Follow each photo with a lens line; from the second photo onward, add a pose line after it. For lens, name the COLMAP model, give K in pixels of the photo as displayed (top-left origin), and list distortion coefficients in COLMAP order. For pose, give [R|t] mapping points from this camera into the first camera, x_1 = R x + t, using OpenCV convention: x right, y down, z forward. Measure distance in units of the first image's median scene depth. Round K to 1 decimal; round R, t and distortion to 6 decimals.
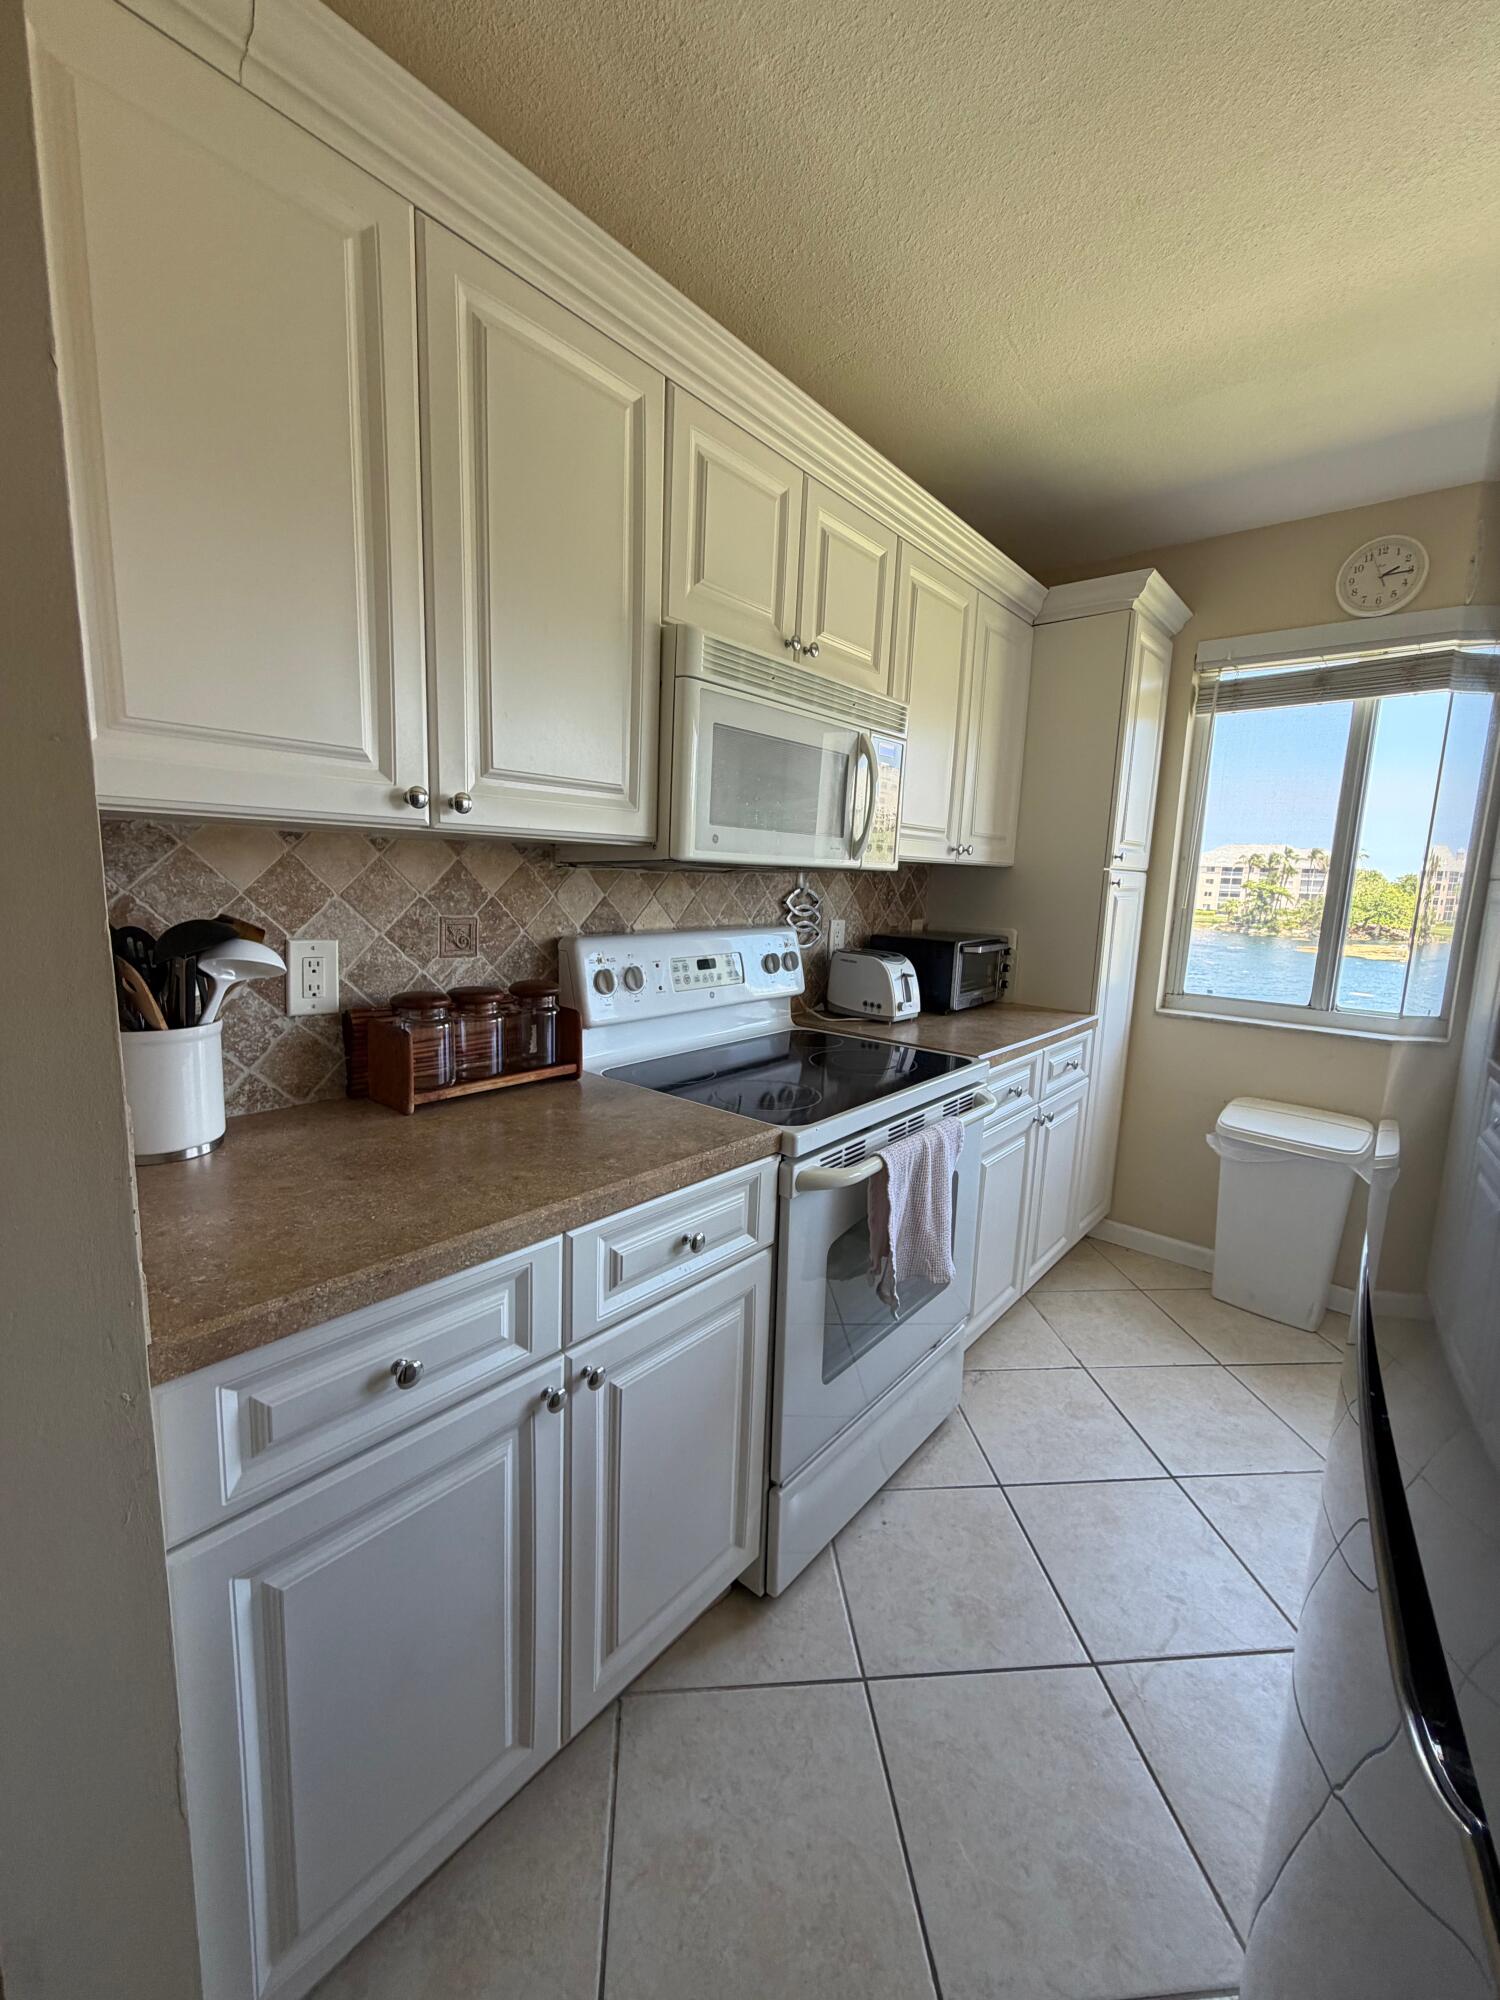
lens RADIAL K [[798.0, 0, 744.9], [0, 798.0, 995.0], [0, 0, 1]] dist [-0.003282, -0.000044]
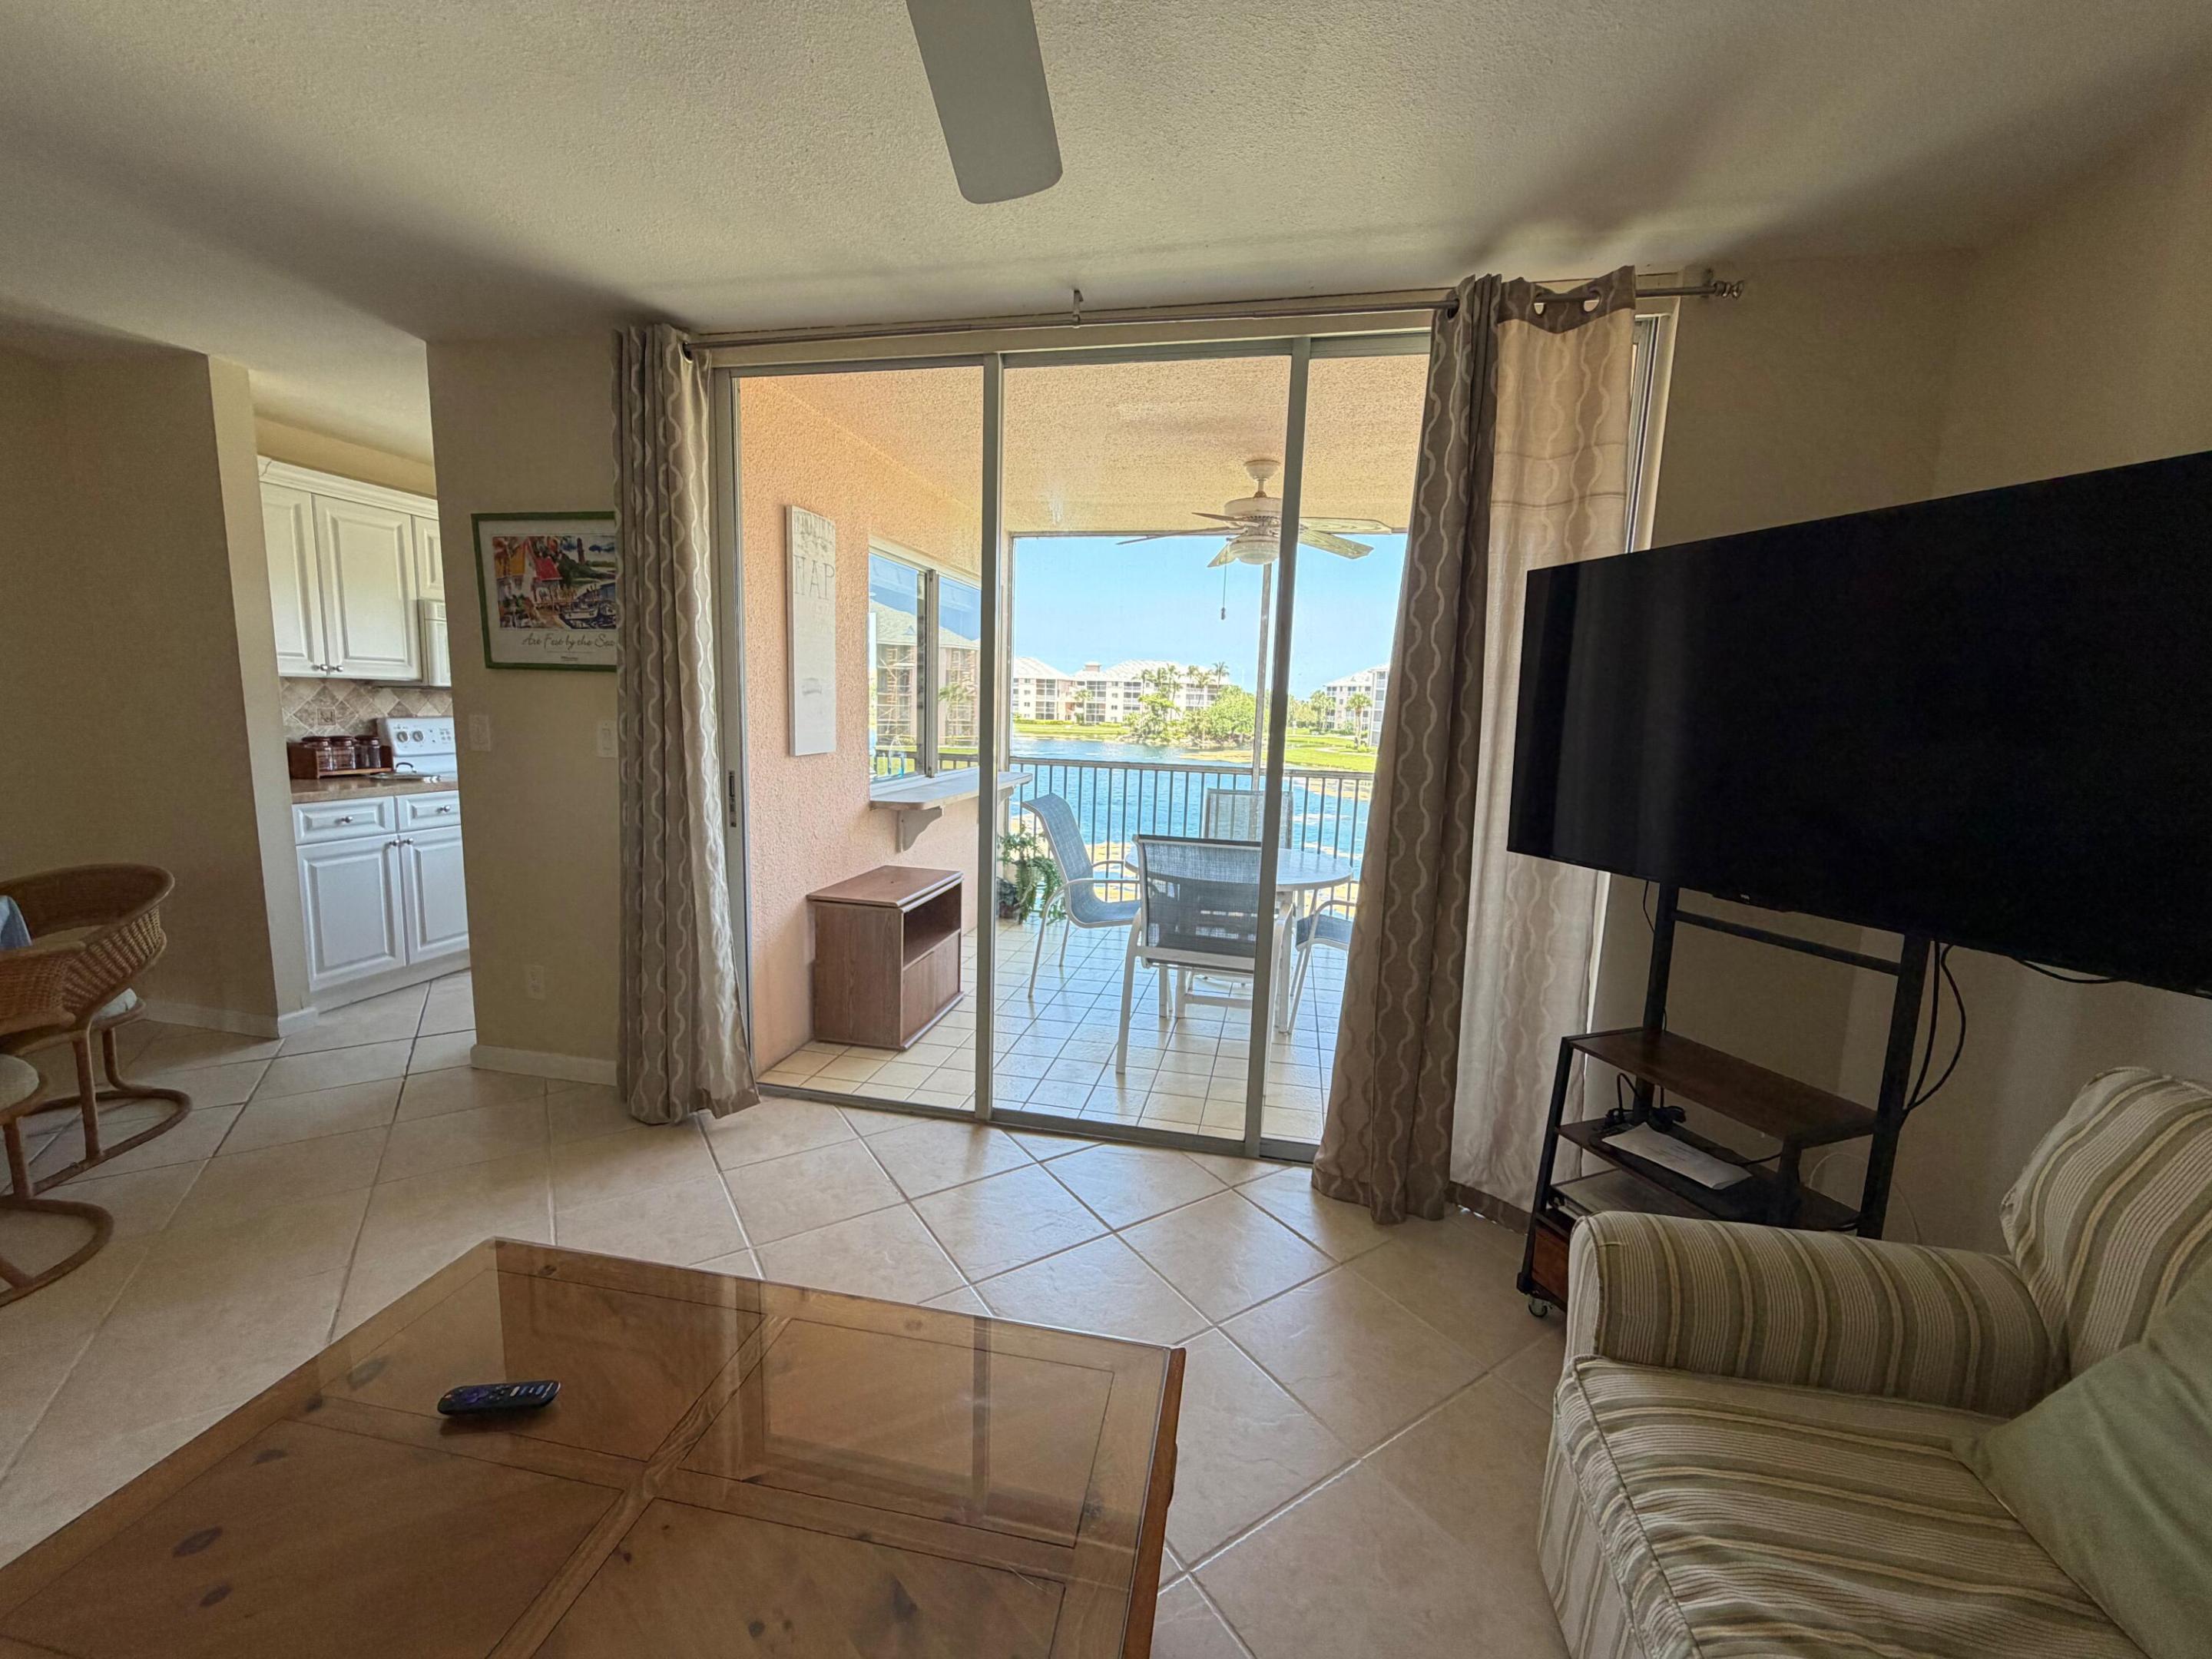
lens RADIAL K [[882.5, 0, 1110.2], [0, 882.5, 827.2], [0, 0, 1]] dist [-0.003282, -0.000044]
pose [[0.874545, -0.073100, 0.479403, 0.428149], [0.070095, 0.997247, 0.024191, 0.369254], [-0.479851, 0.012448, 0.877262, -2.534524]]
